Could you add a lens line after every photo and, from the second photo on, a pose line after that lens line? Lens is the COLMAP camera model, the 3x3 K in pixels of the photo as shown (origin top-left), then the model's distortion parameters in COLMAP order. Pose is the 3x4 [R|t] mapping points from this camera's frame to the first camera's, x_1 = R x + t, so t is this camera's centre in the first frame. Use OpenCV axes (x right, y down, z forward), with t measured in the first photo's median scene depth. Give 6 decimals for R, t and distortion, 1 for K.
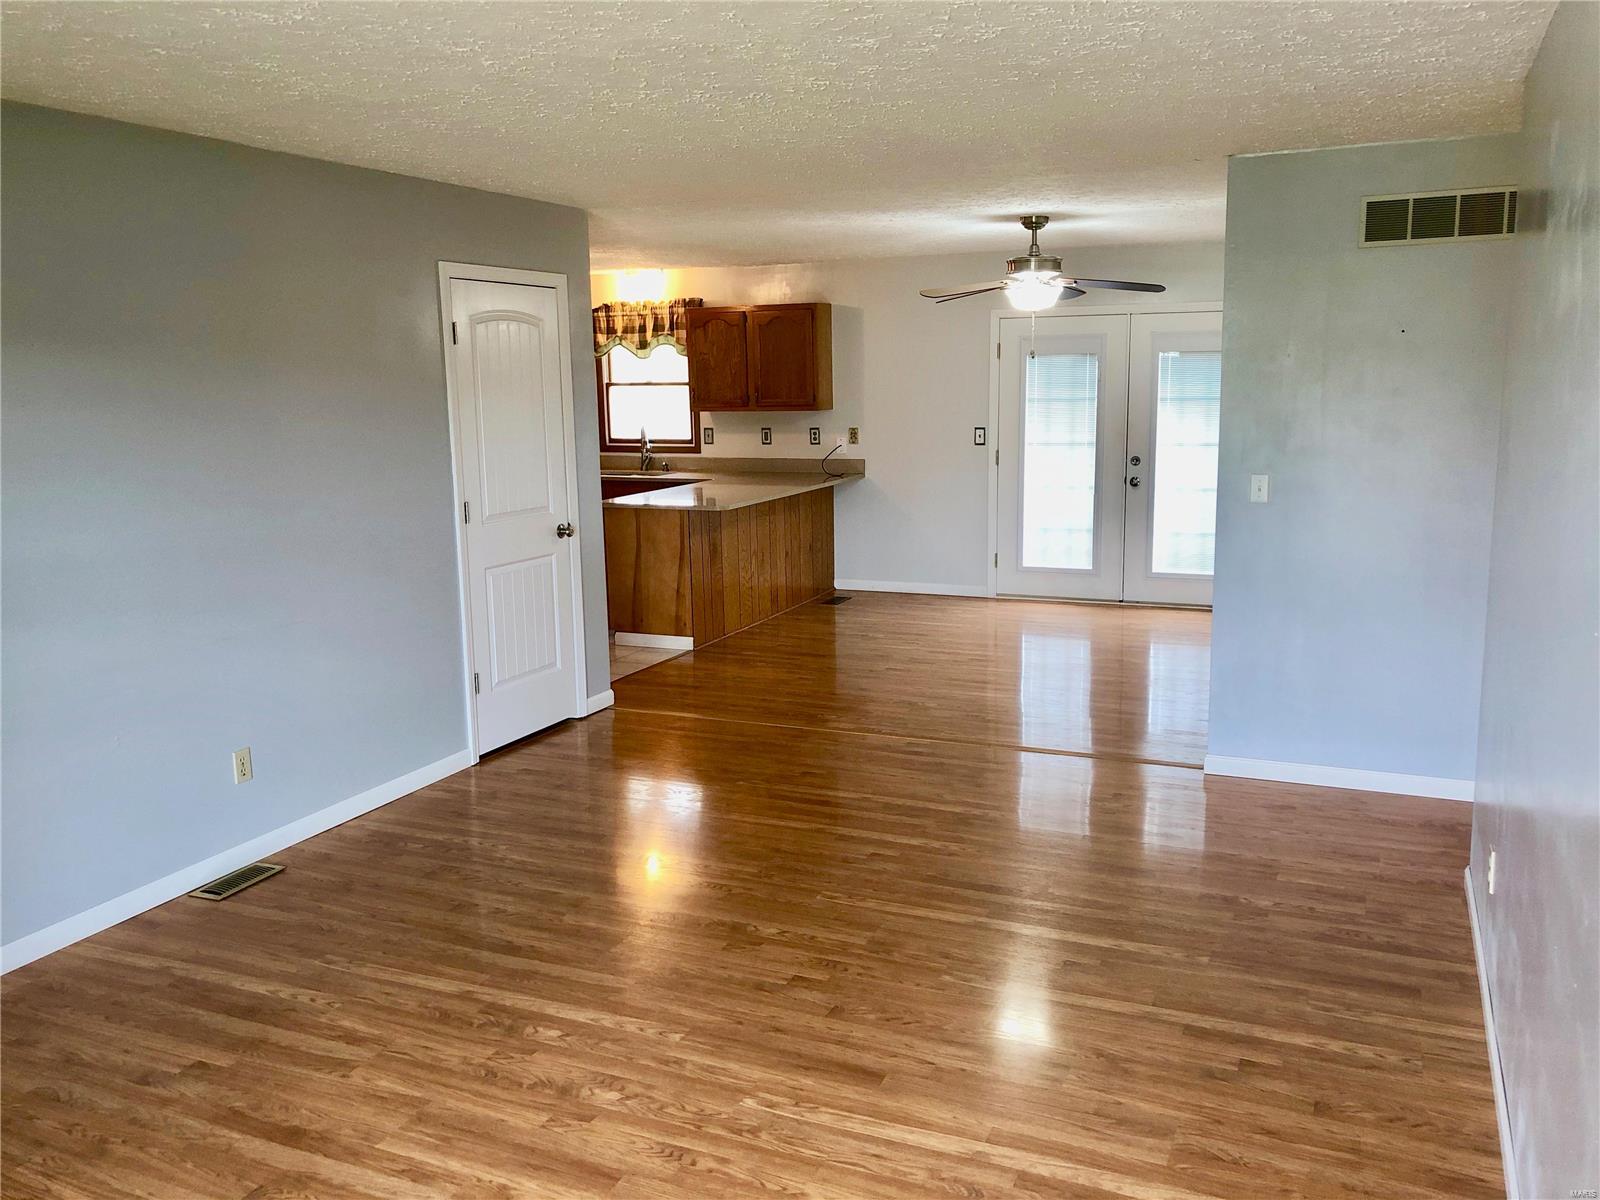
lens RADIAL K [[1327.7, 0, 800.0], [0, 1327.7, 600.0], [0, 0, 1]] dist [0.086254, -0.202482]
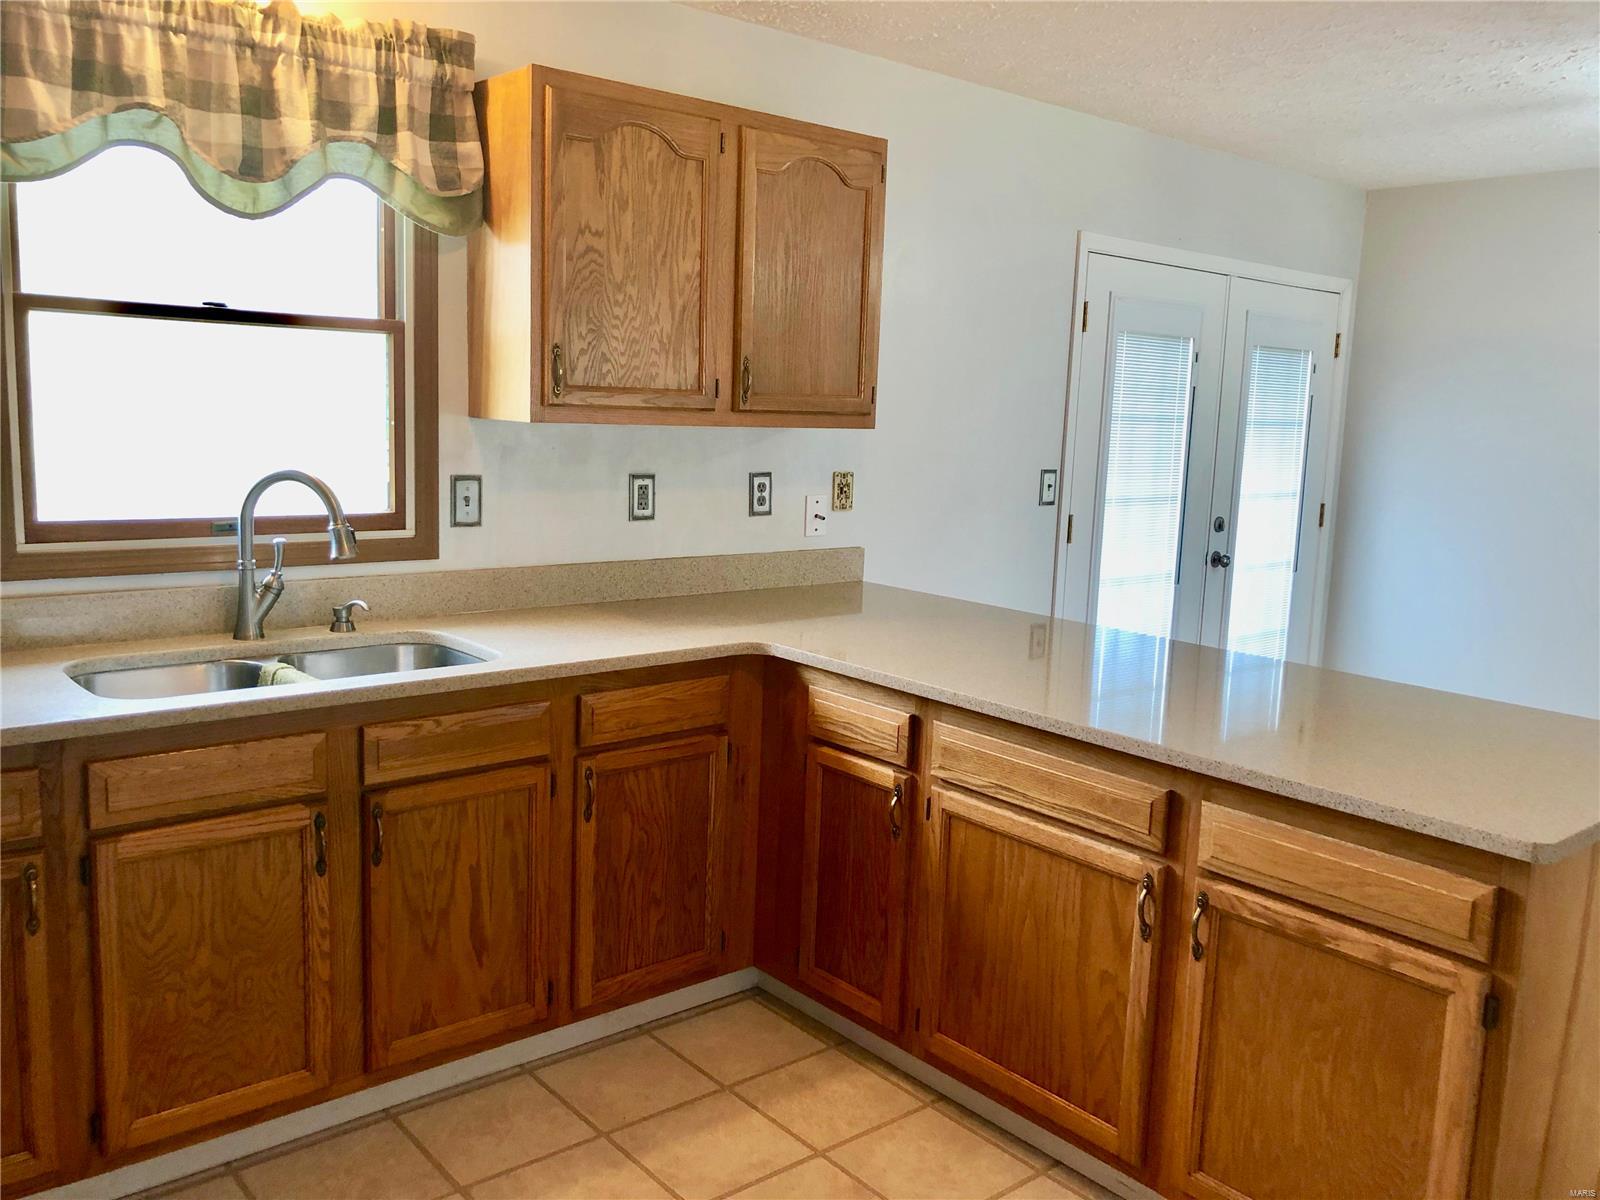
lens RADIAL K [[1307.4, 0, 798.8], [0, 1307.4, 588.2], [0, 0, 1]] dist [0.030006, 0.013297]
pose [[0.431499, -0.093198, 0.897286, -0.351728], [0.111523, 0.992530, 0.049460, -0.123976], [-0.895193, 0.078726, 0.438670, 0.901032]]
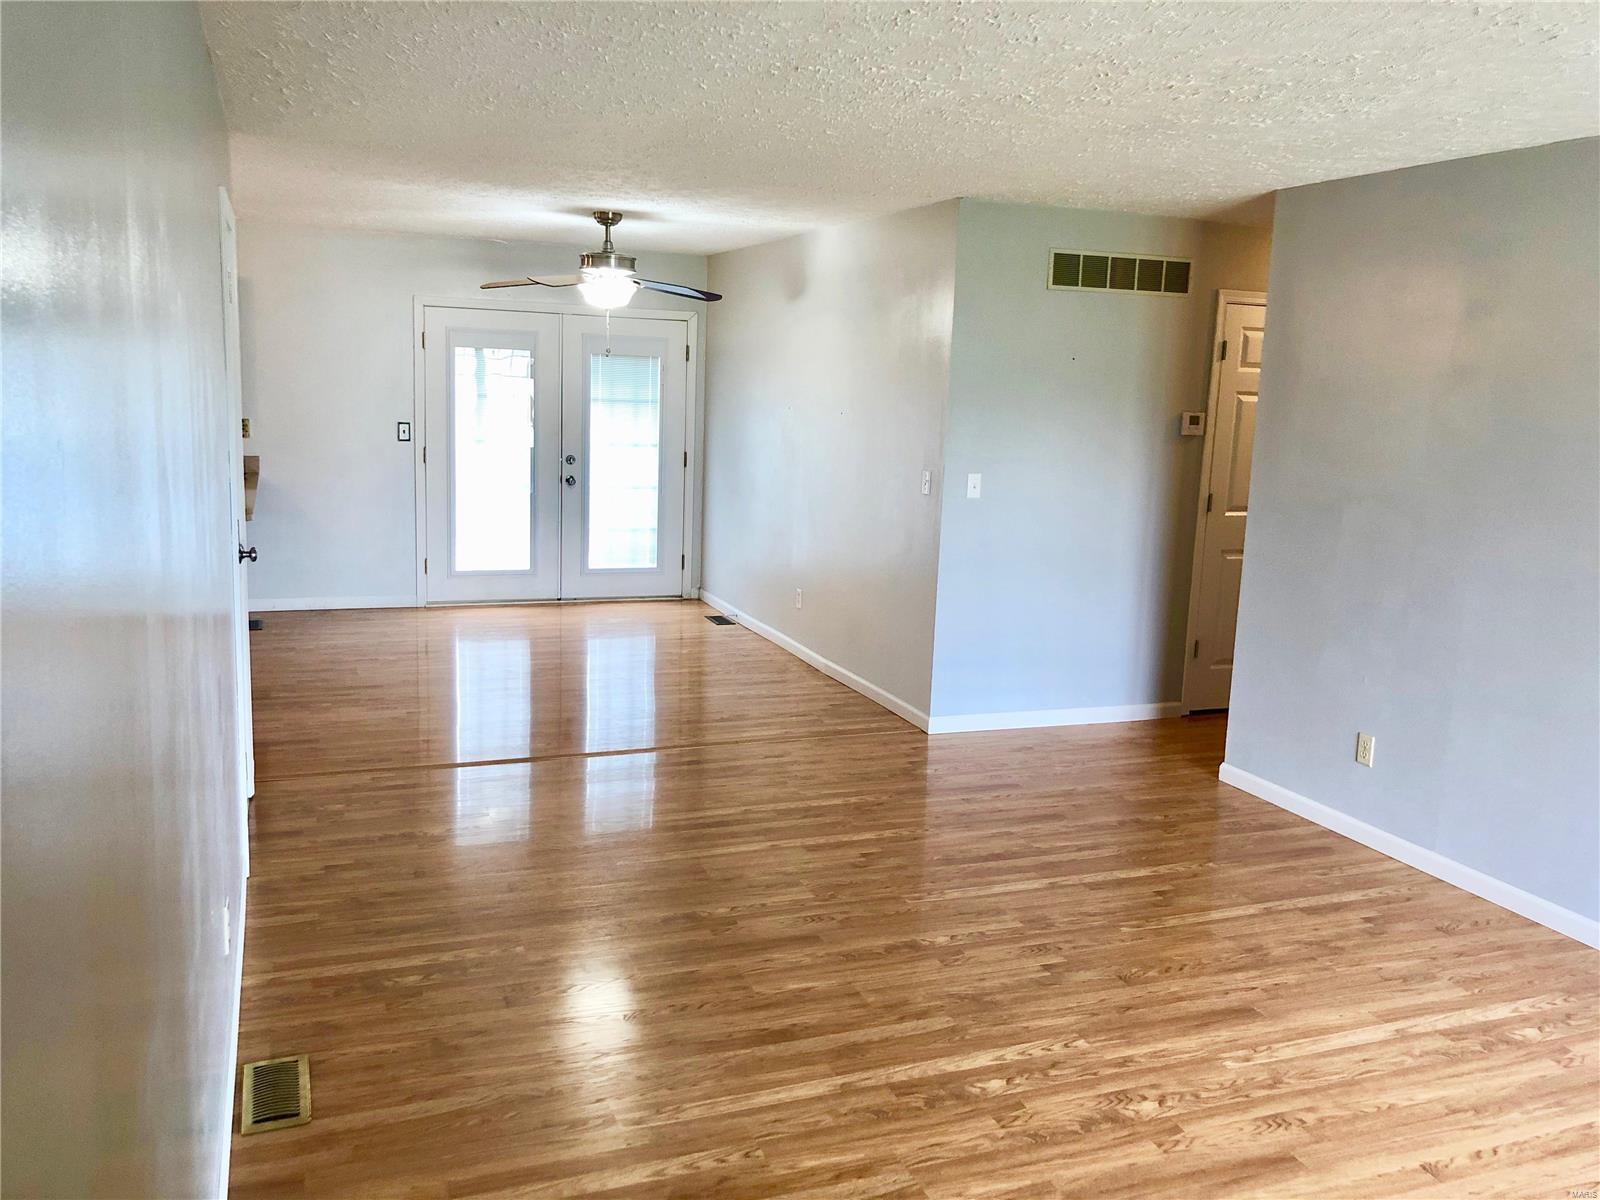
lens RADIAL K [[1326.7, 0, 826.8], [0, 1326.7, 593.6], [0, 0, 1]] dist [0.009997, -0.002558]
pose [[0.691823, -0.072420, 0.718426, -0.338511], [0.073356, 0.996859, 0.029848, -0.018572], [-0.718331, 0.032052, 0.694963, 0.163934]]
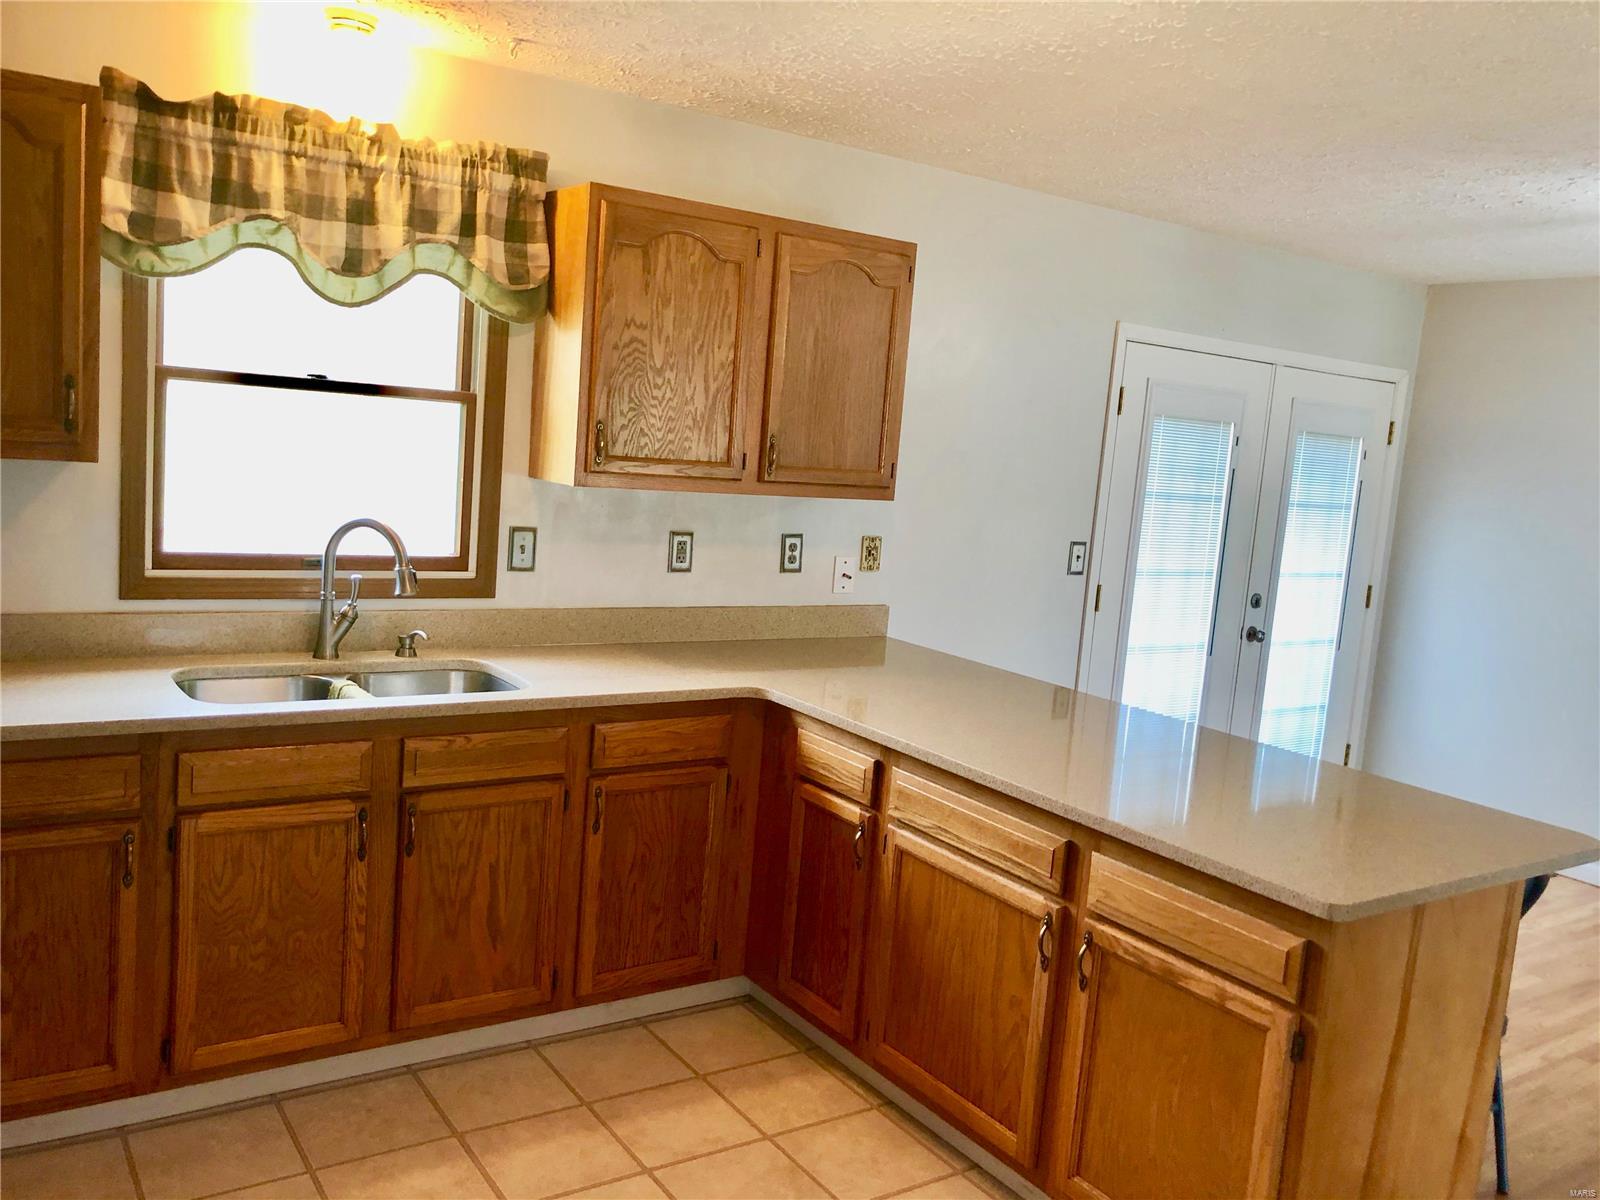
lens RADIAL K [[1311.7, 0, 800.0], [0, 1311.7, 600.0], [0, 0, 1]] dist [0.059491, -0.056596]
pose [[0.519564, -0.047911, 0.853087, -0.375020], [0.056683, 0.998160, 0.021537, -0.127801], [-0.852550, 0.037166, 0.521323, 0.849602]]
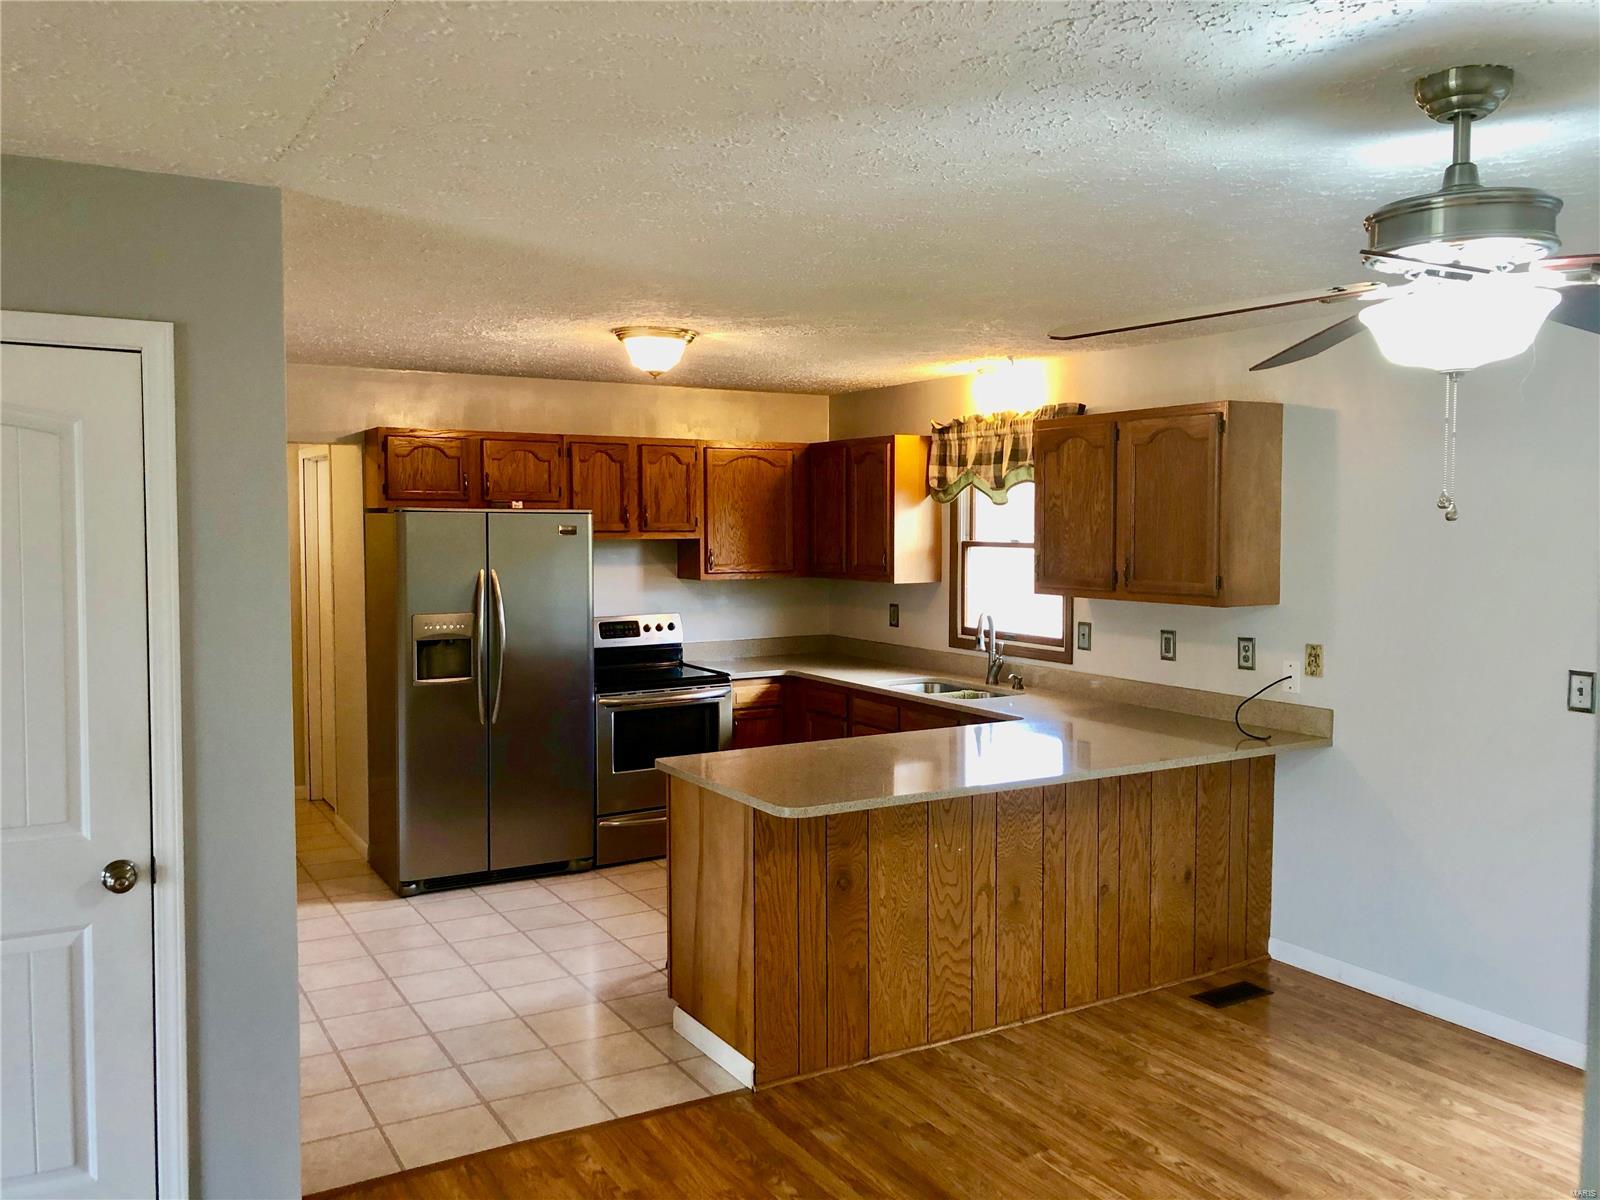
lens RADIAL K [[1311.7, 0, 800.0], [0, 1311.7, 600.0], [0, 0, 1]] dist [0.059491, -0.056596]
pose [[0.816966, 0.056461, -0.573915, 0.178891], [-0.116713, 0.990789, -0.068667, -0.096176], [0.564752, 0.123082, 0.816031, 0.518424]]
